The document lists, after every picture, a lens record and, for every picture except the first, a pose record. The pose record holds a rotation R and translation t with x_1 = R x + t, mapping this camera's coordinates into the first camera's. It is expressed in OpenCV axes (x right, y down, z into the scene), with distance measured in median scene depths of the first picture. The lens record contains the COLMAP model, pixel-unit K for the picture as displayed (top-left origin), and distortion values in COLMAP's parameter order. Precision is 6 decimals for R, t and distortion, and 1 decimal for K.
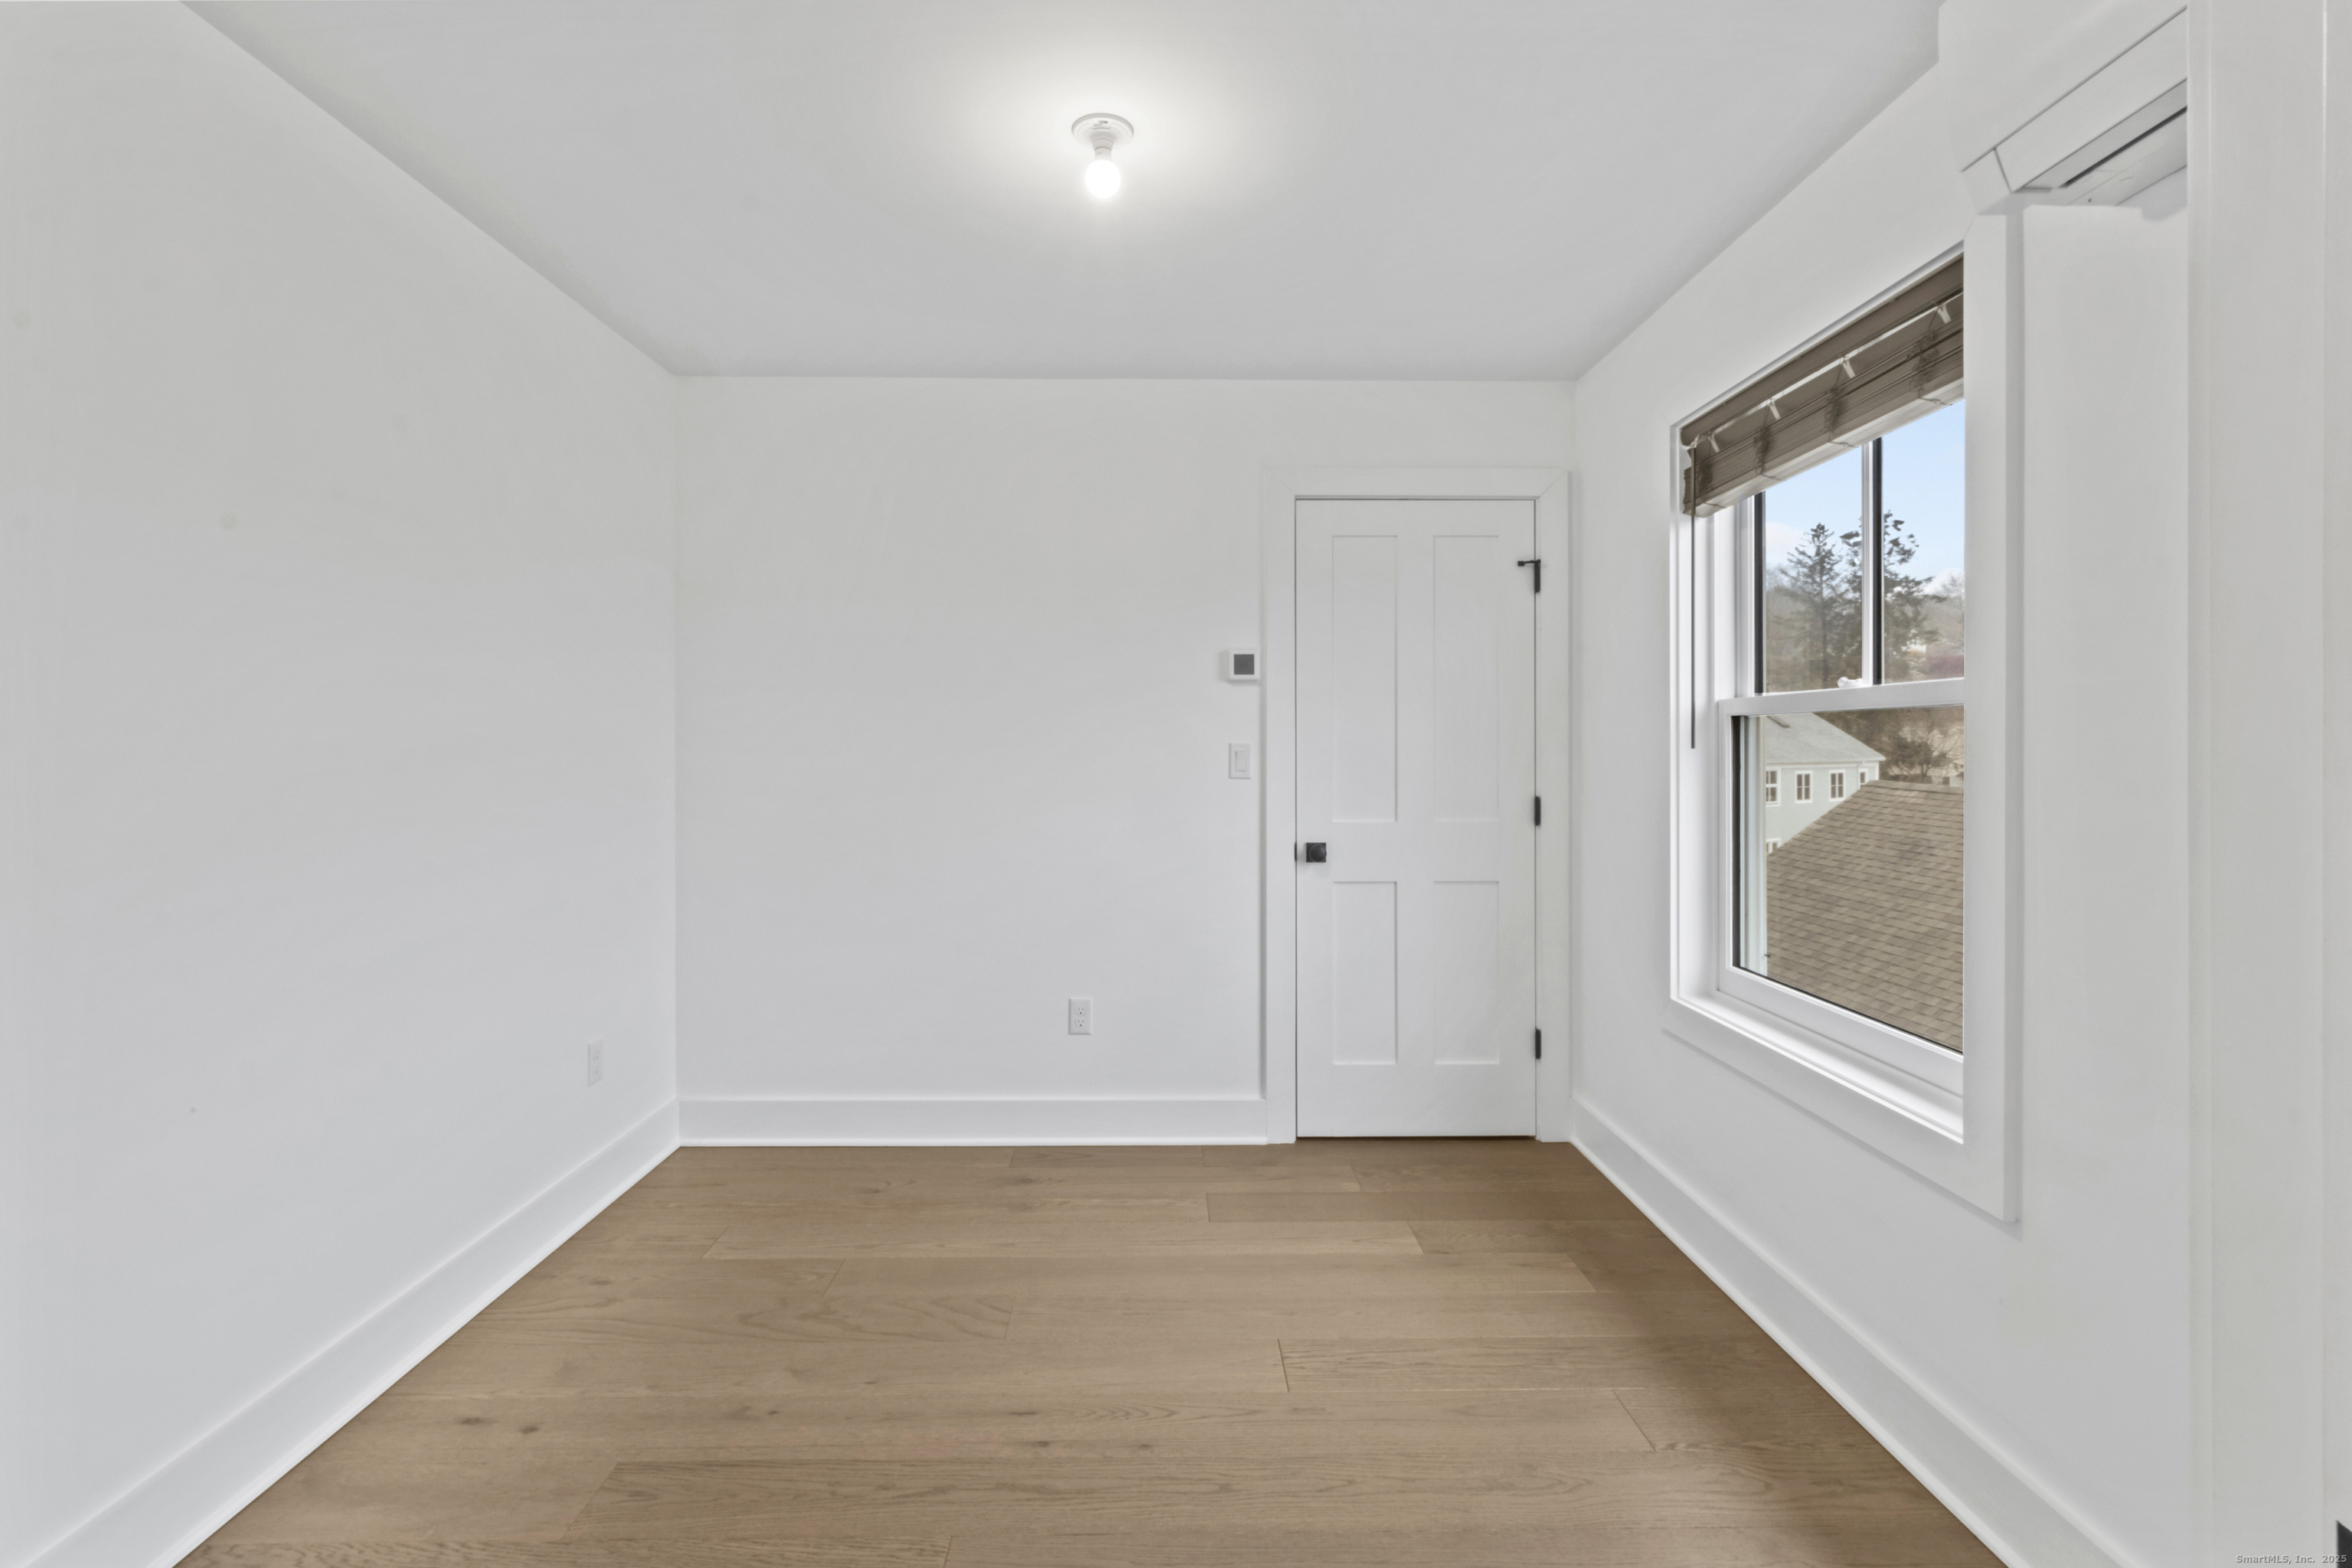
lens RADIAL K [[1089.9, 0, 1171.5], [0, 1089.9, 745.7], [0, 0, 1]] dist [0.000440, 0.000372]
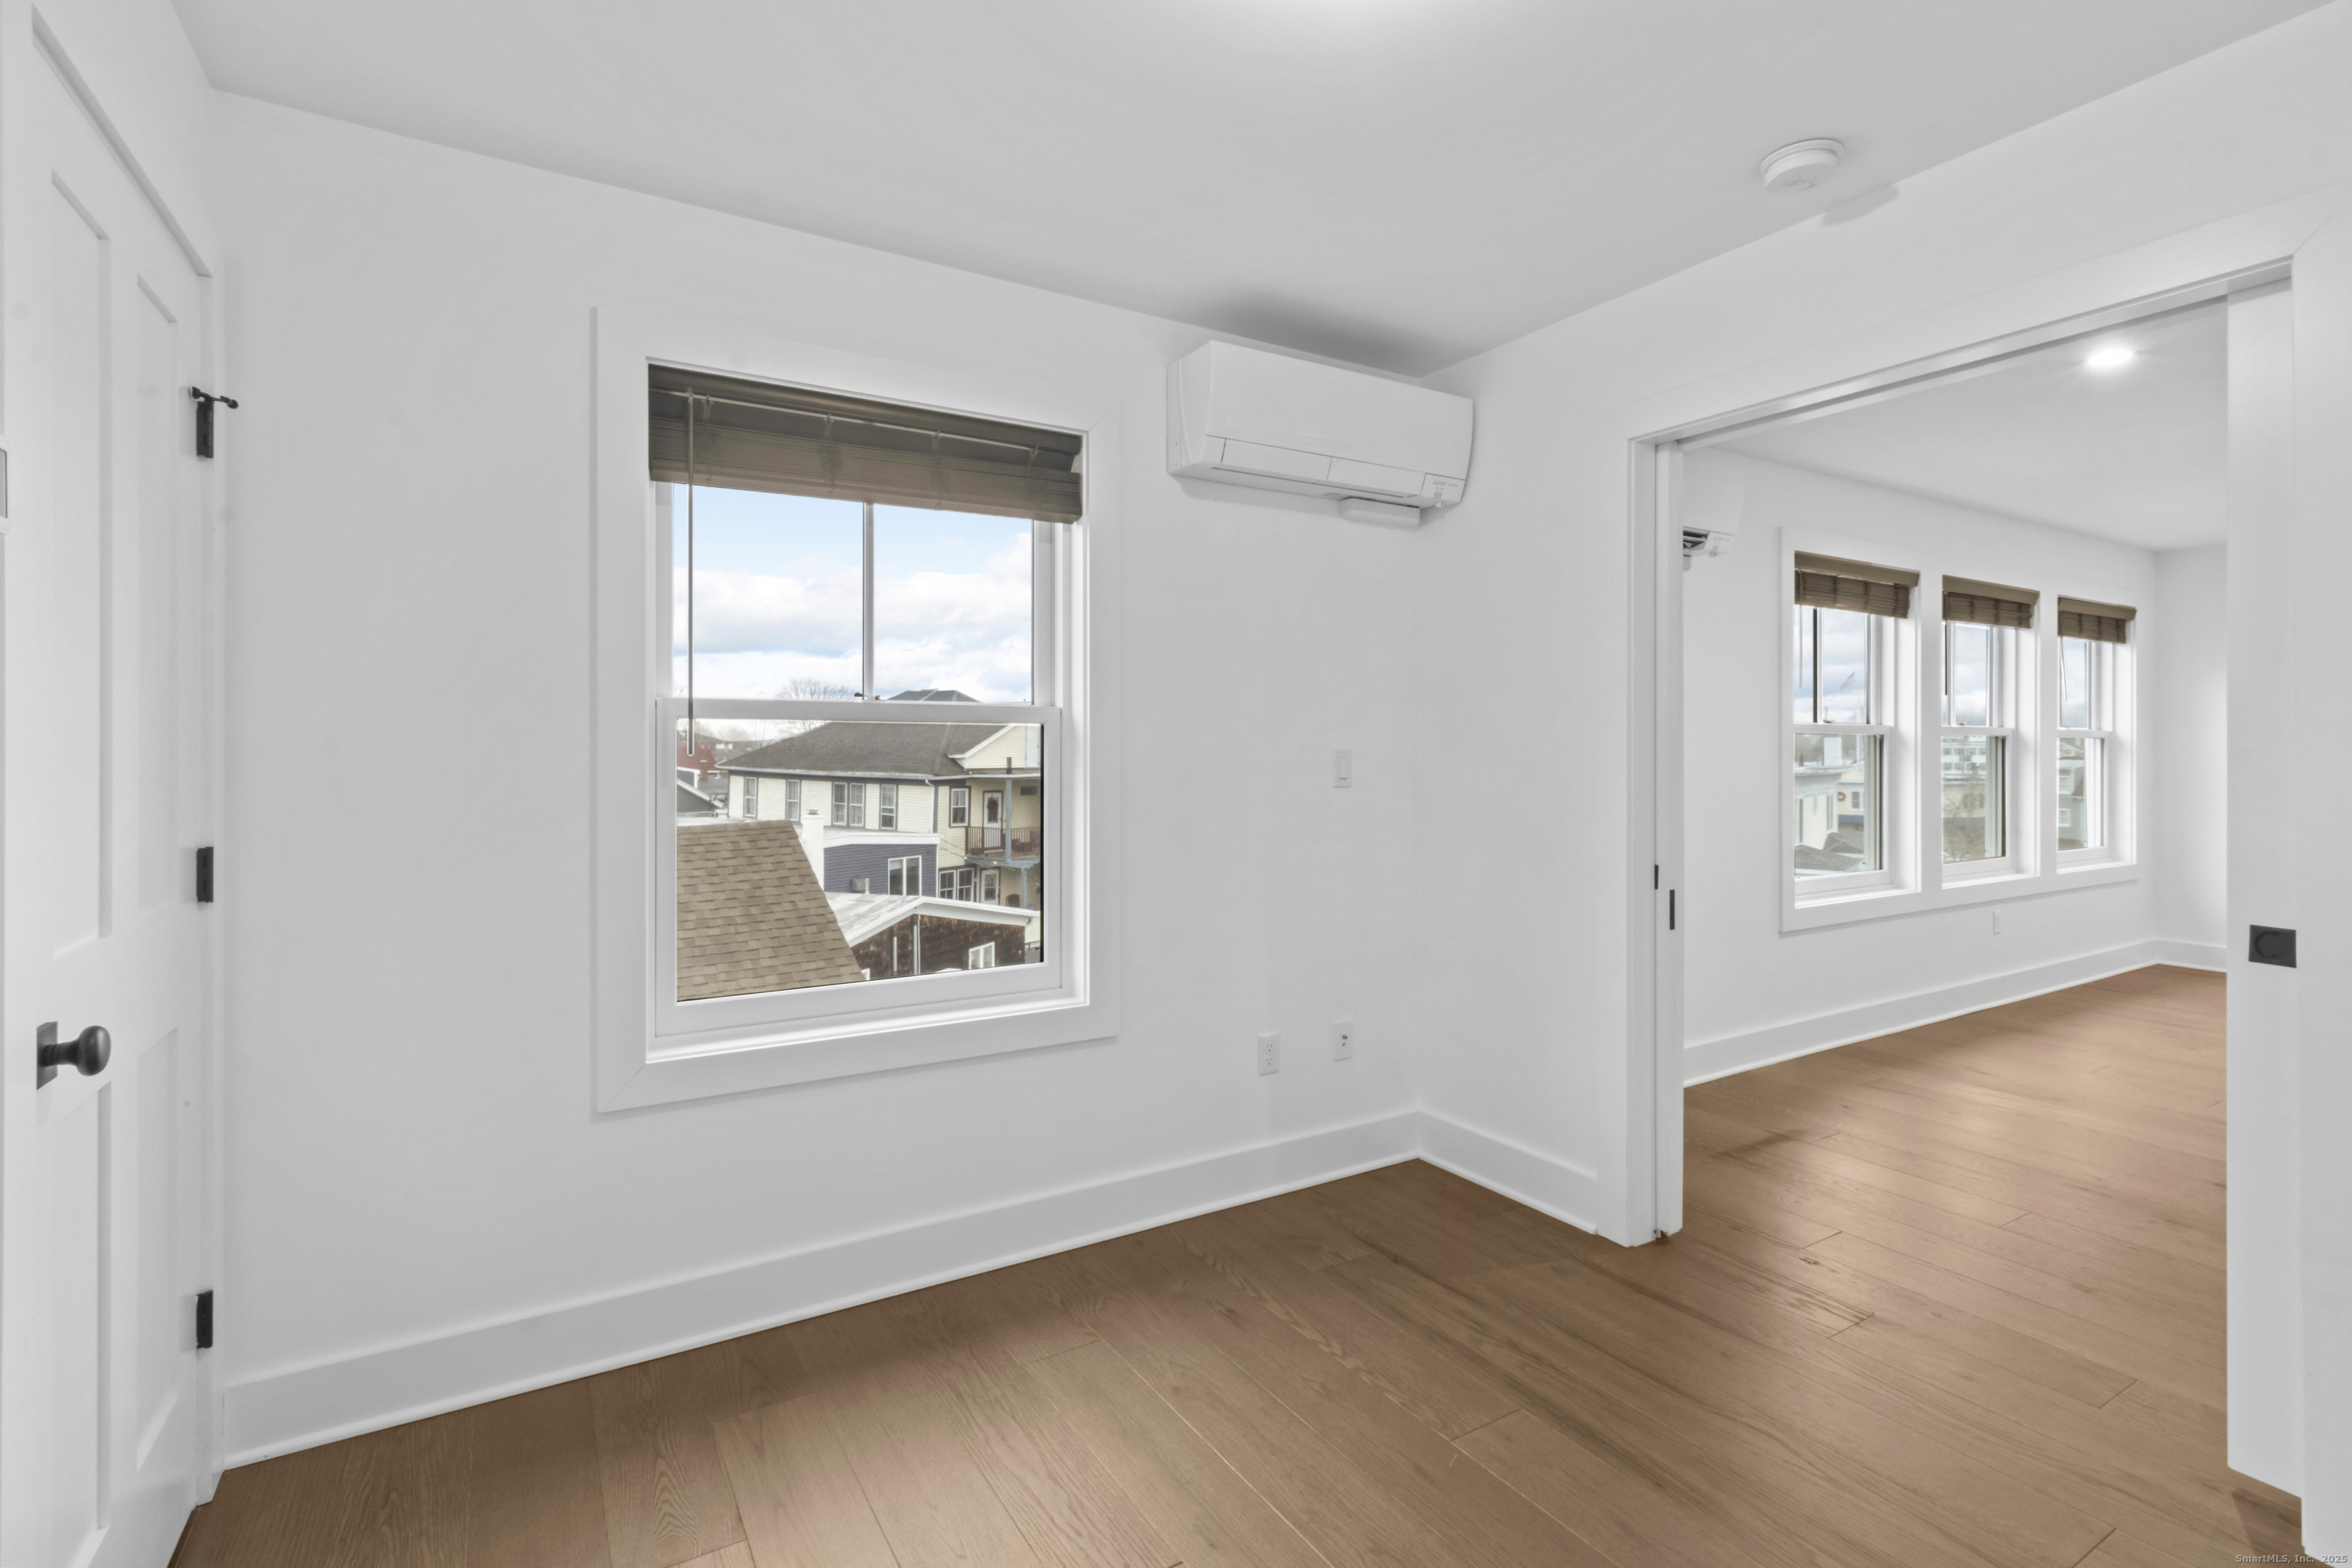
lens RADIAL K [[1089.9, 0, 1171.5], [0, 1089.9, 745.7], [0, 0, 1]] dist [0.000440, 0.000372]
pose [[-0.516523, 0.004348, 0.856262, -0.452108], [-0.001184, 0.999983, -0.005792, 0.000462], [-0.856273, -0.004006, -0.516509, 1.123542]]
